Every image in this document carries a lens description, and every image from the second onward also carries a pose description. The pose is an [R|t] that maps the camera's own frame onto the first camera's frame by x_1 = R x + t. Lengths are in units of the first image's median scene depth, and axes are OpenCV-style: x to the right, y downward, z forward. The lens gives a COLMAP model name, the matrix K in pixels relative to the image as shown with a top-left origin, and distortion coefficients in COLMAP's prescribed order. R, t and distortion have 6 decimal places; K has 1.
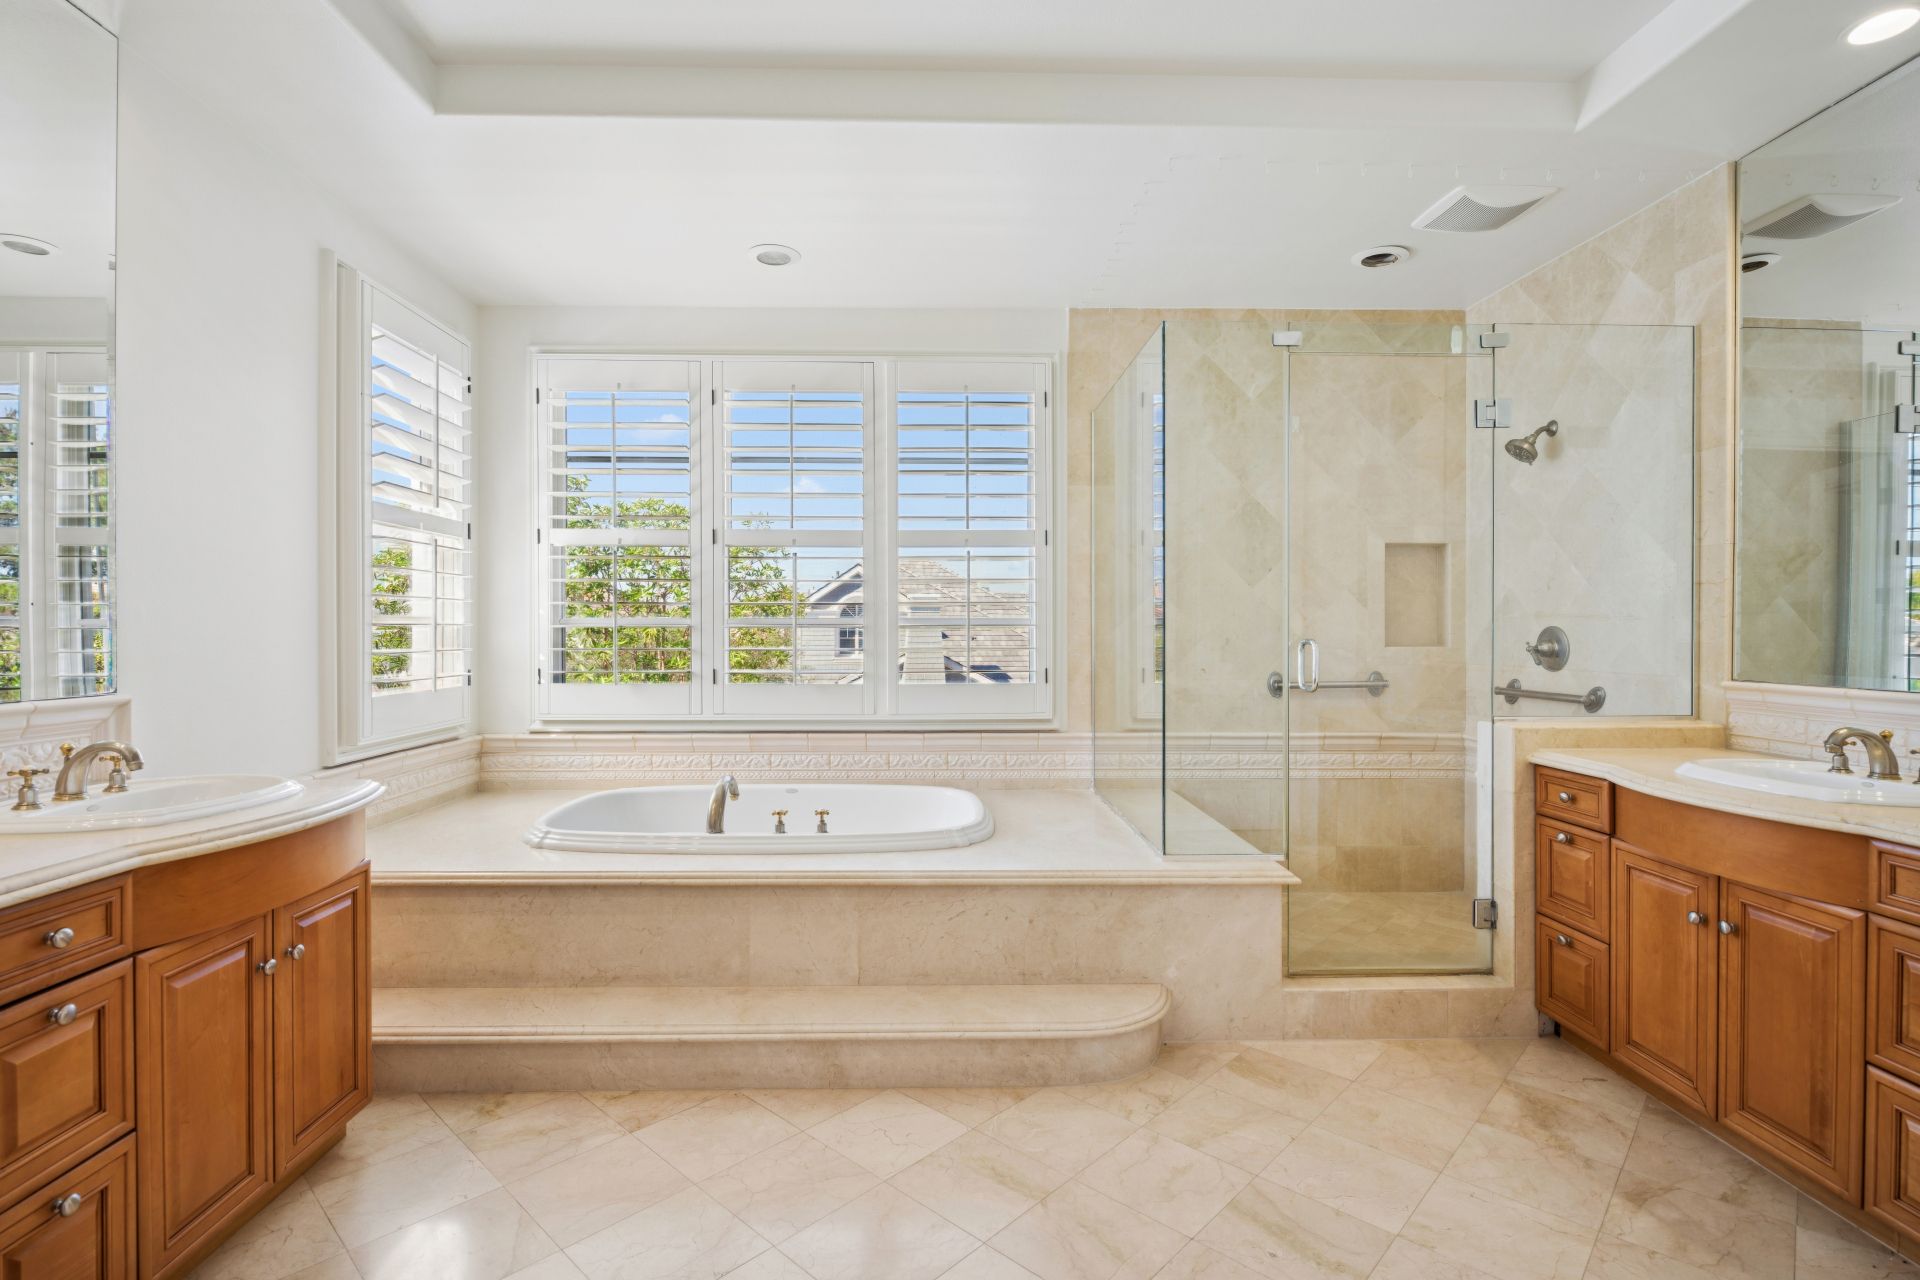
lens RADIAL K [[893.0, 0, 954.4], [0, 893.0, 617.1], [0, 0, 1]] dist [0.005028, -0.009601]
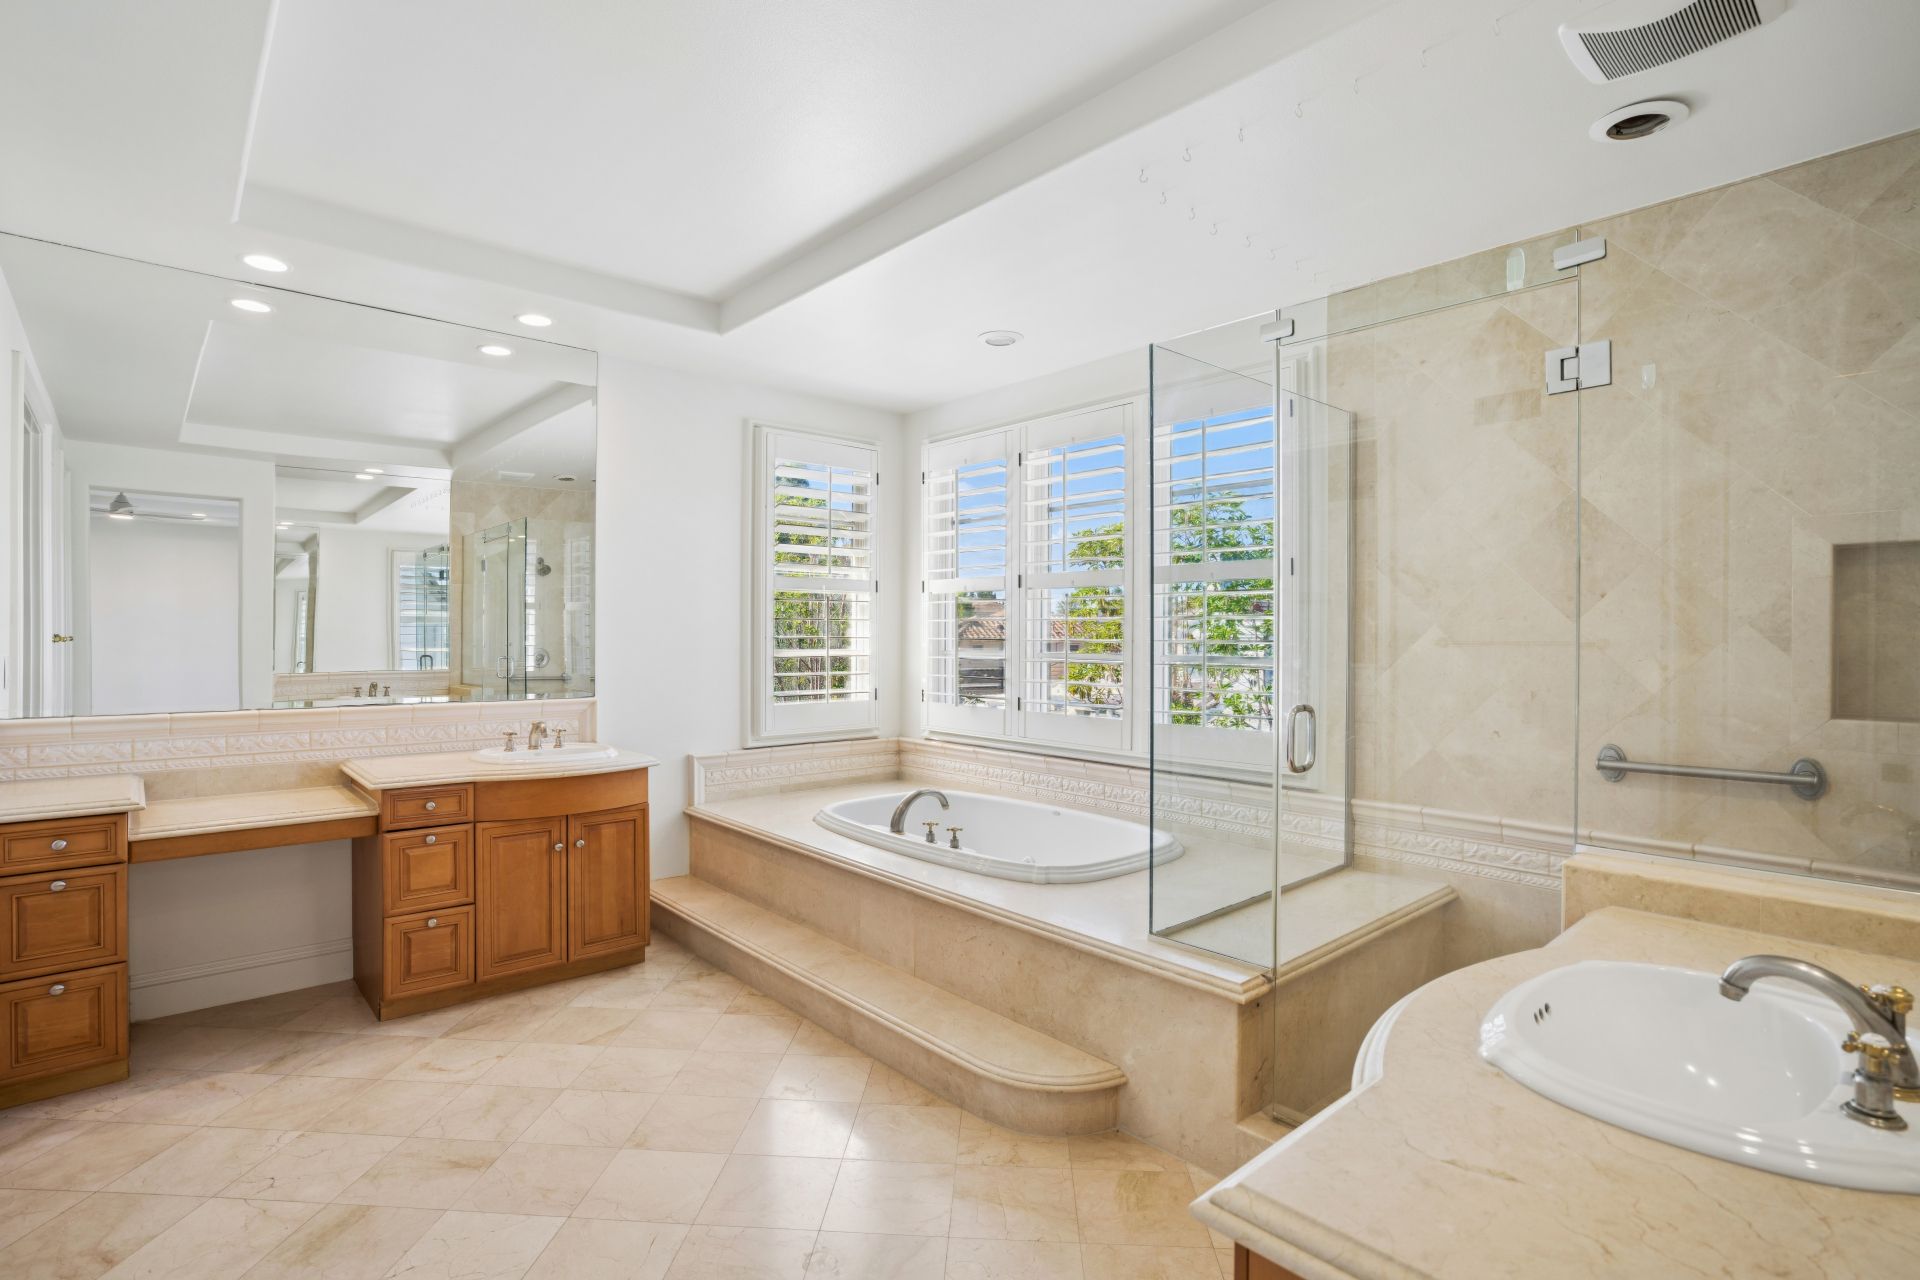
lens RADIAL K [[920.0, 0, 957.7], [0, 920.0, 621.5], [0, 0, 1]] dist [-0.047998, 0.017335]
pose [[0.649857, -0.008416, -0.760010, 0.622216], [0.006706, 0.999963, -0.005340, -0.036211], [0.760027, -0.001626, 0.649890, 0.190268]]
